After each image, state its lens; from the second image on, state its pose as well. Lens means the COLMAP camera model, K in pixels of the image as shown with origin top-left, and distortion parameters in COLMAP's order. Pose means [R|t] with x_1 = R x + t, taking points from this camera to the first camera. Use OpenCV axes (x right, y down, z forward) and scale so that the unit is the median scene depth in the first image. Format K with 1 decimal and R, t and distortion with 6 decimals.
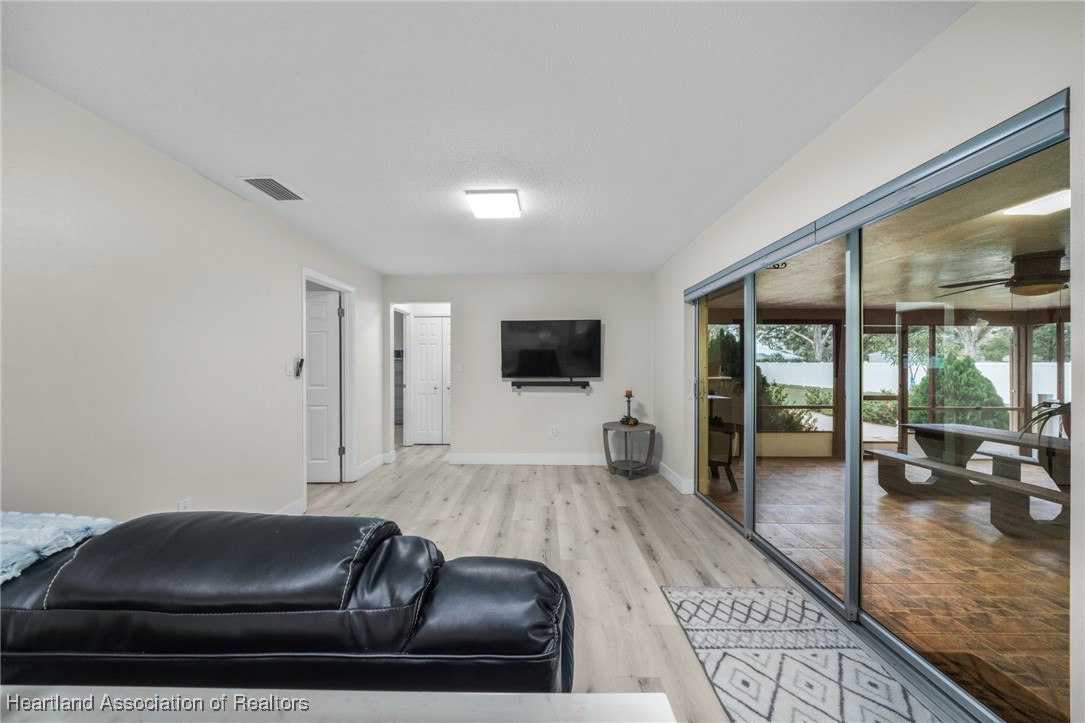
lens RADIAL K [[371.3, 0, 537.0], [0, 371.3, 365.7], [0, 0, 1]] dist [-0.005435, 0.000105]
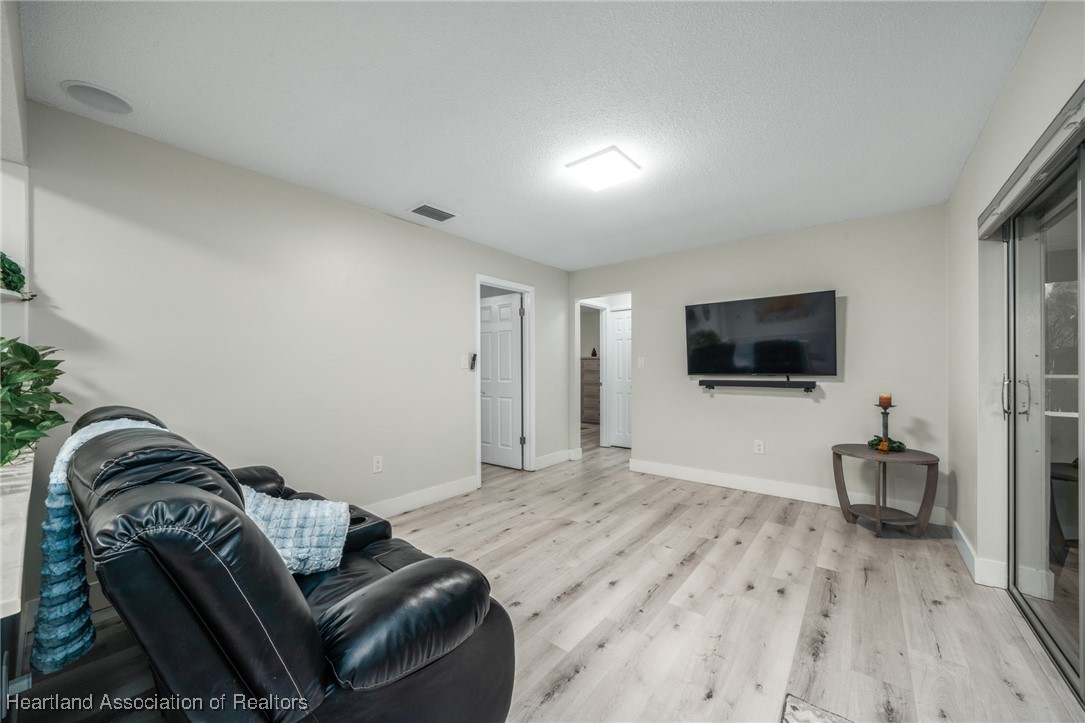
lens RADIAL K [[402.6, 0, 528.6], [0, 402.6, 367.1], [0, 0, 1]] dist [-0.005724, 0.000065]
pose [[0.783082, -0.001708, -0.621916, 0.204051], [0.000378, 0.999997, -0.002271, 0.018638], [0.621918, 0.001543, 0.783081, 0.091725]]
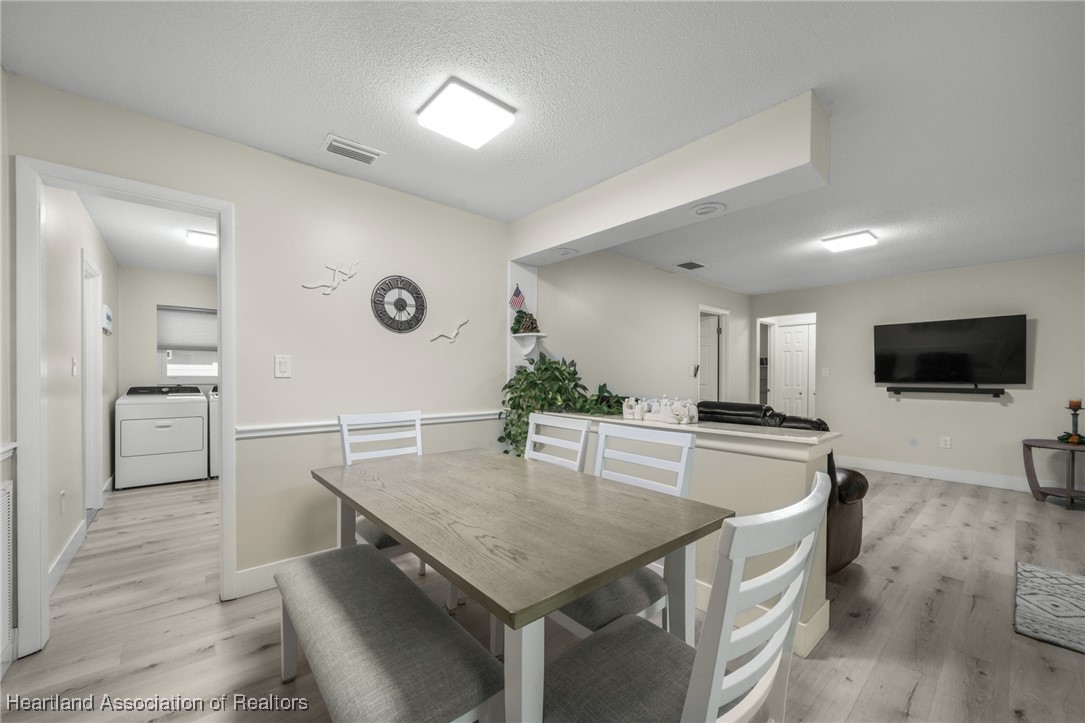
lens RADIAL K [[411.6, 0, 541.6], [0, 411.6, 378.2], [0, 0, 1]] dist [-0.000733, 0.000343]
pose [[0.667807, 0.010128, -0.744266, 0.145210], [-0.006487, 0.999949, 0.007786, 0.019283], [0.744306, -0.000371, 0.667838, -0.451161]]
